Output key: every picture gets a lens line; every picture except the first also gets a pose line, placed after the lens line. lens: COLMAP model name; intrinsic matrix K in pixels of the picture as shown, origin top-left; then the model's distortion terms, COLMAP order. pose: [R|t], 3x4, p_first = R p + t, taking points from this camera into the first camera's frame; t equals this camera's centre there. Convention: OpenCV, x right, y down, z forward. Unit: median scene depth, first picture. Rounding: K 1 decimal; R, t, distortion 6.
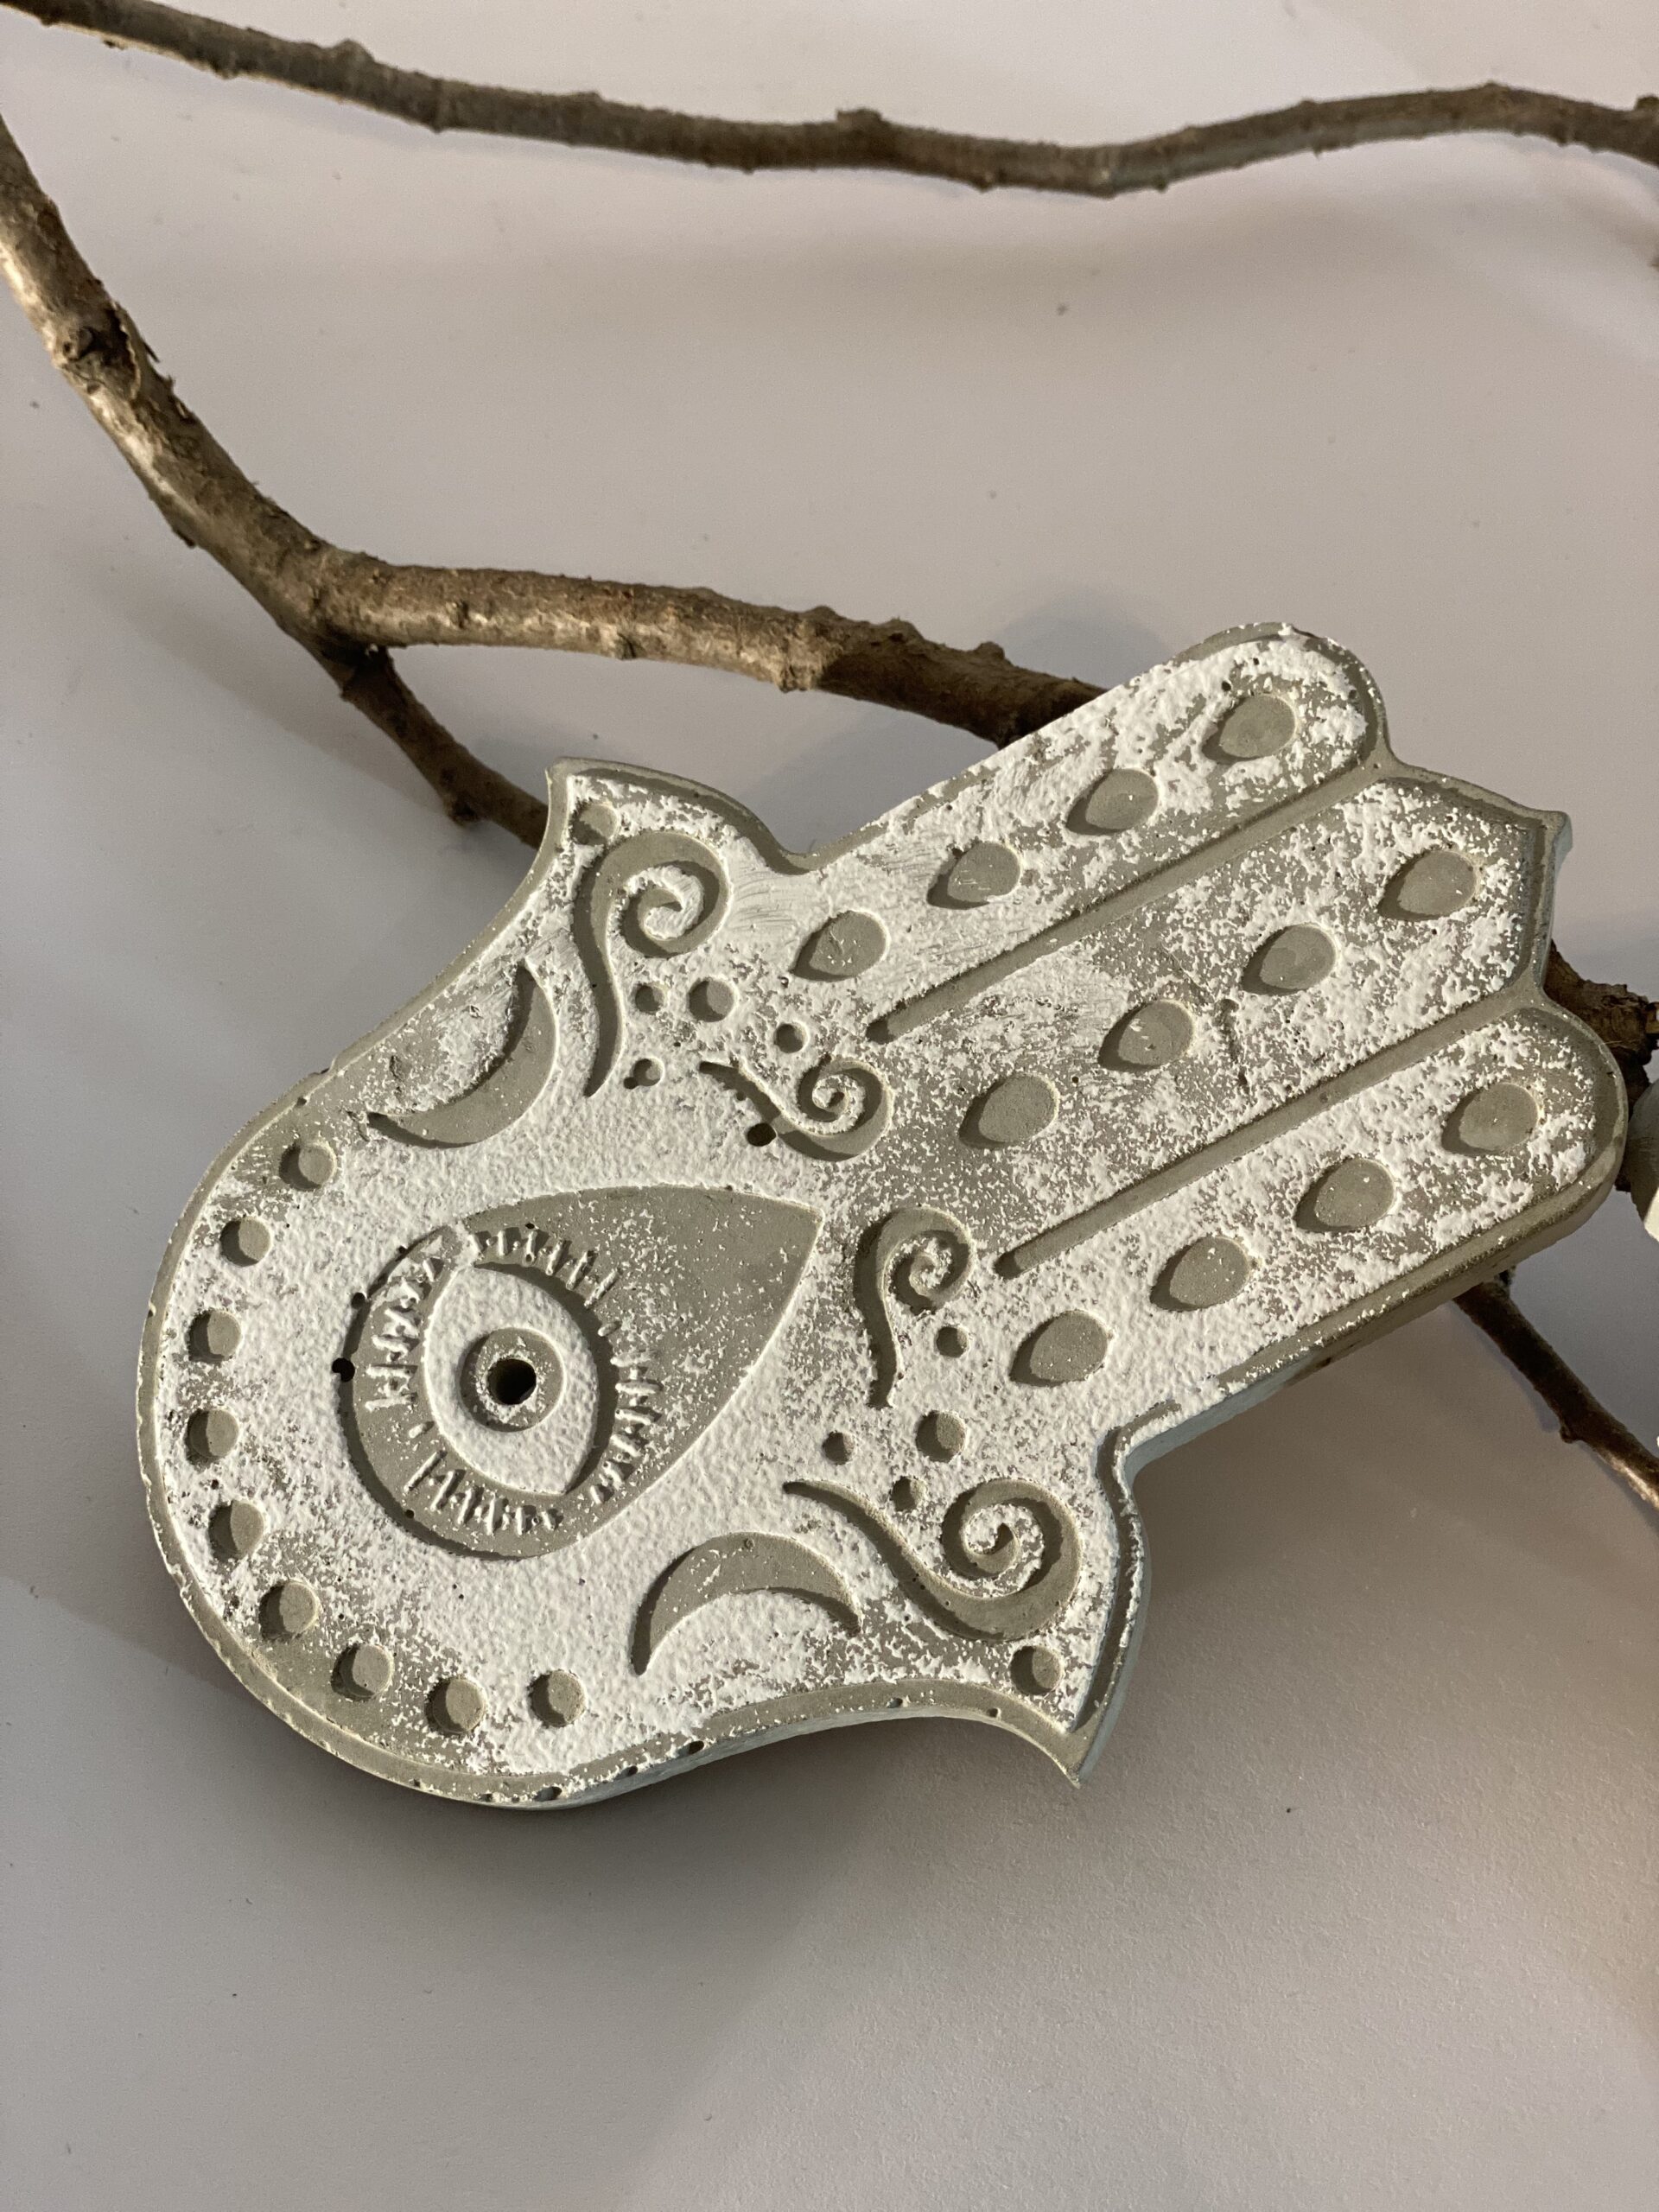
lens RADIAL K [[3291.6, 0, 758.2], [0, 3291.6, 1104.6], [0, 0, 1]] dist [-0.026078, 0.135134]
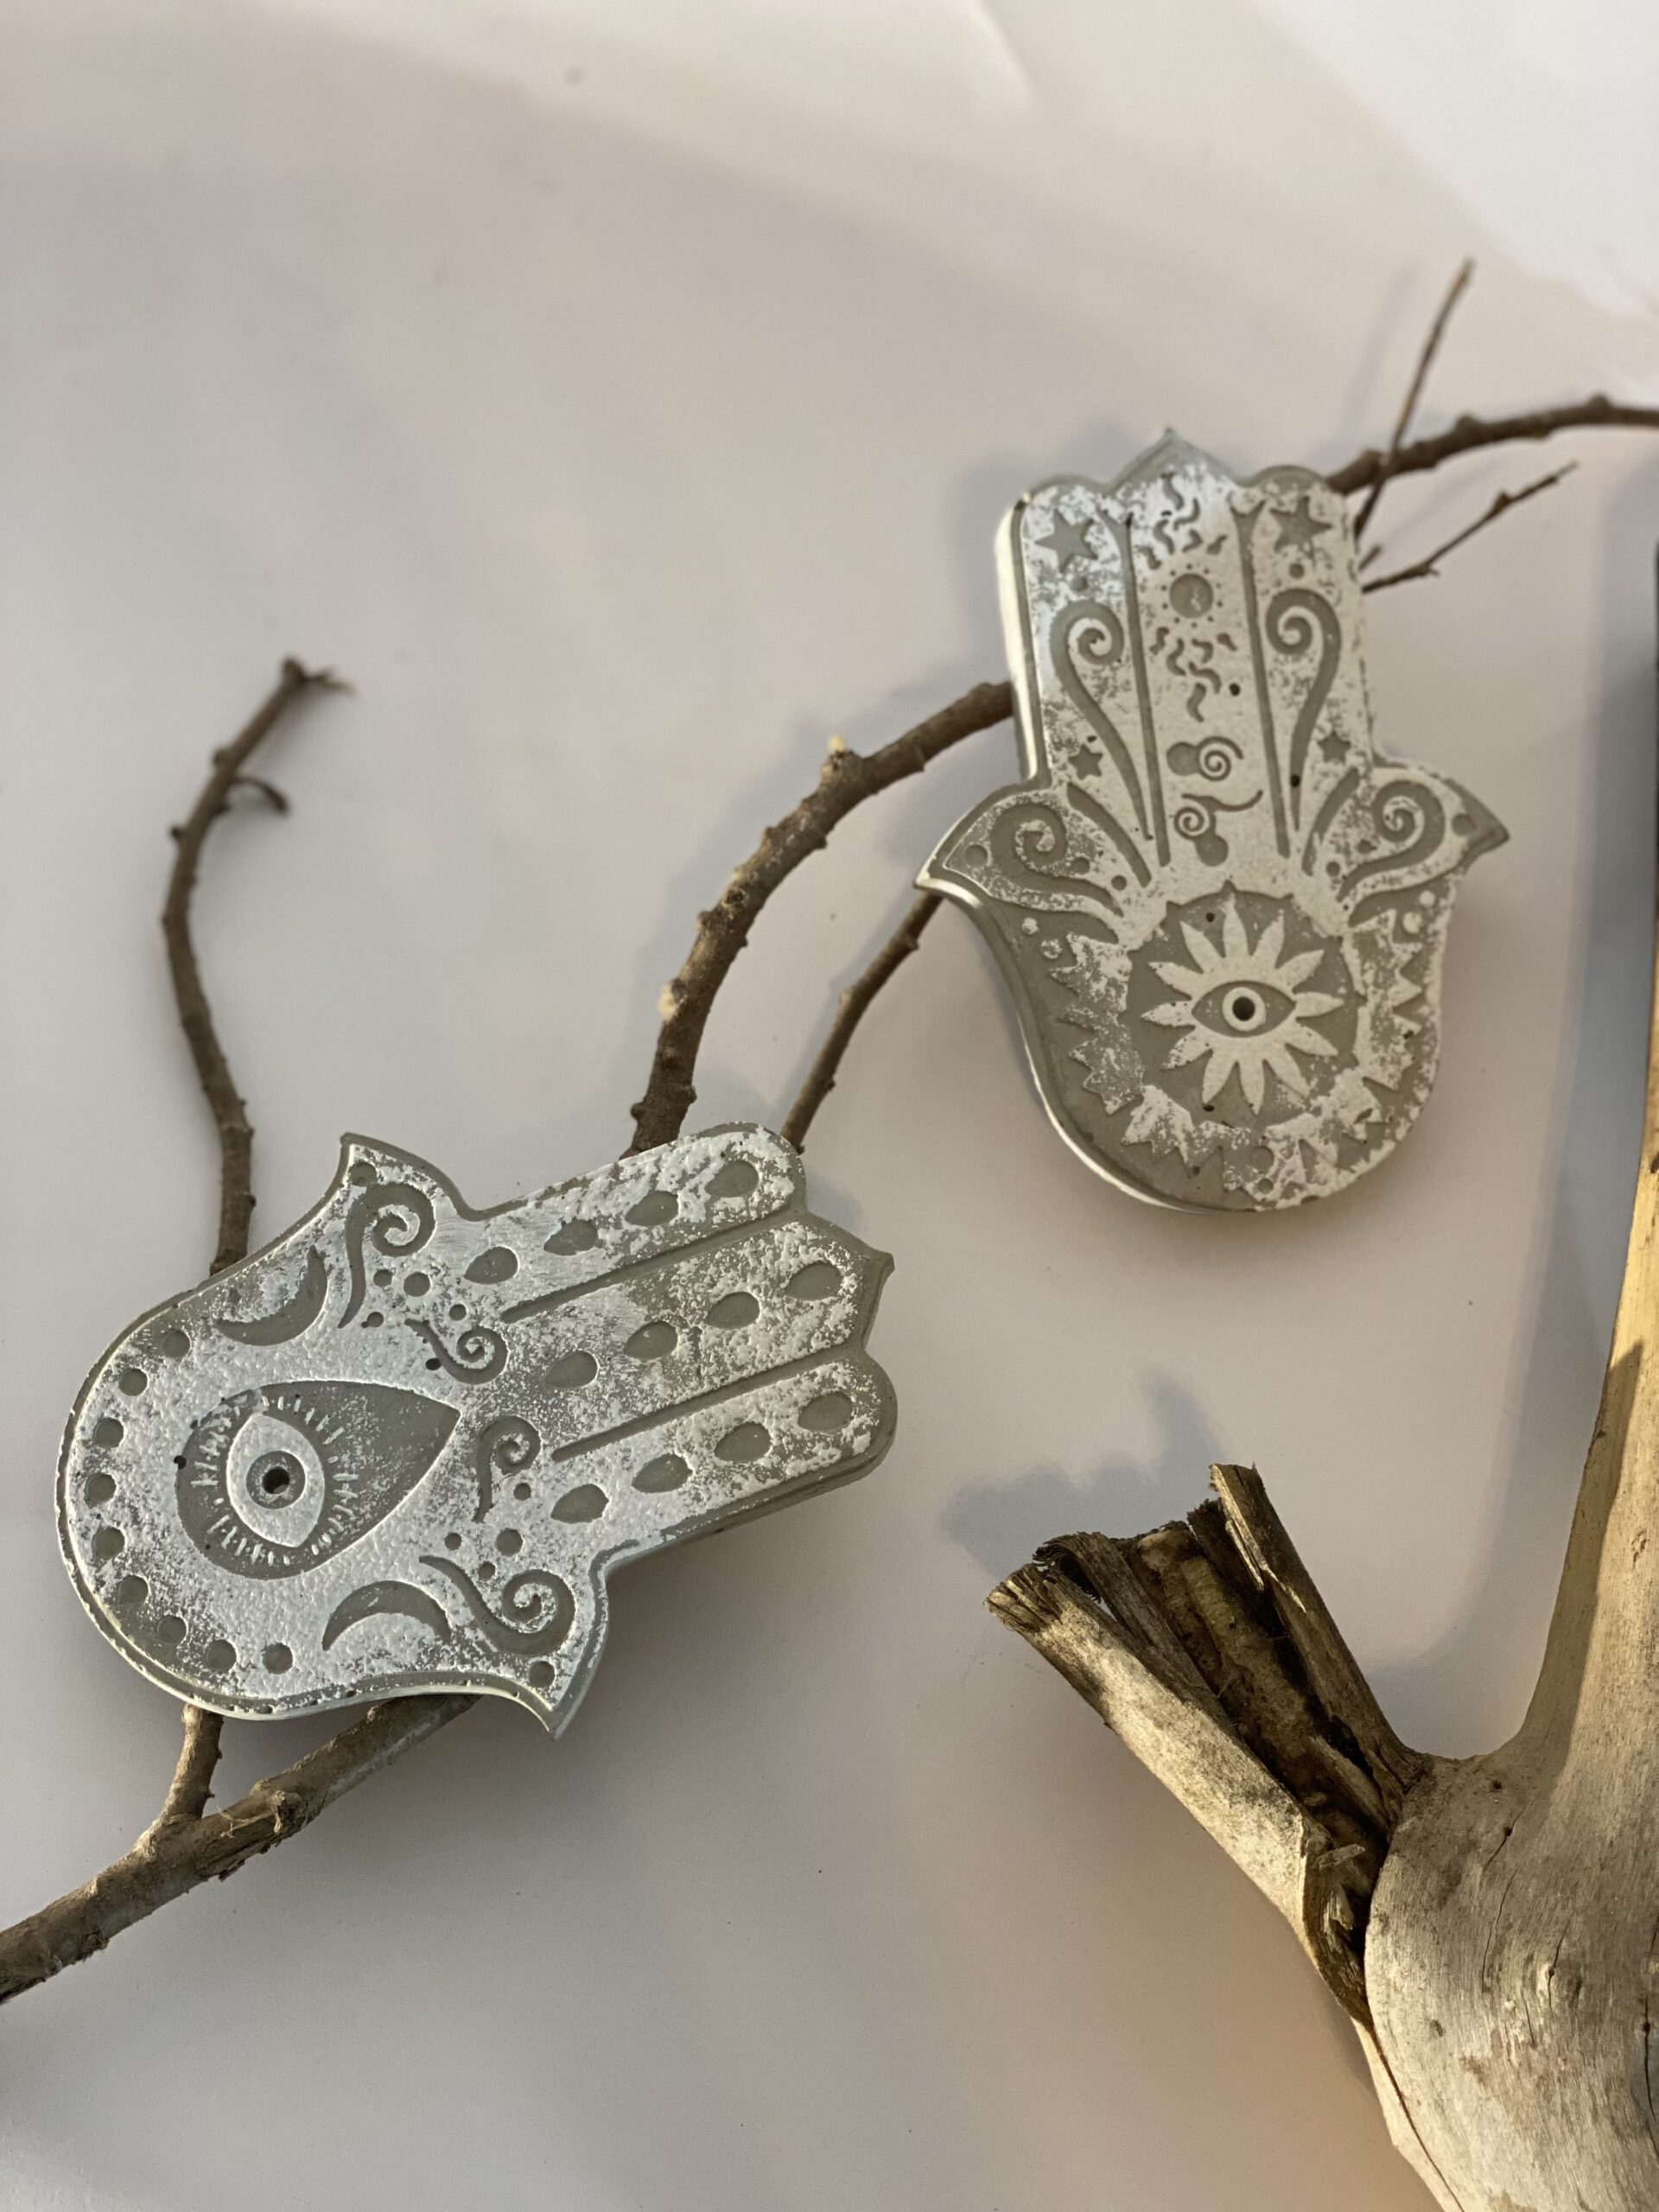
lens RADIAL K [[3366.5, 0, 835.3], [0, 3366.5, 967.3], [0, 0, 1]] dist [-0.040356, 0.092679]
pose [[0.974917, 0.159594, 0.155134, -0.106835], [-0.144055, 0.983792, -0.106781, -0.040347], [-0.169661, 0.081755, 0.982106, -0.881886]]
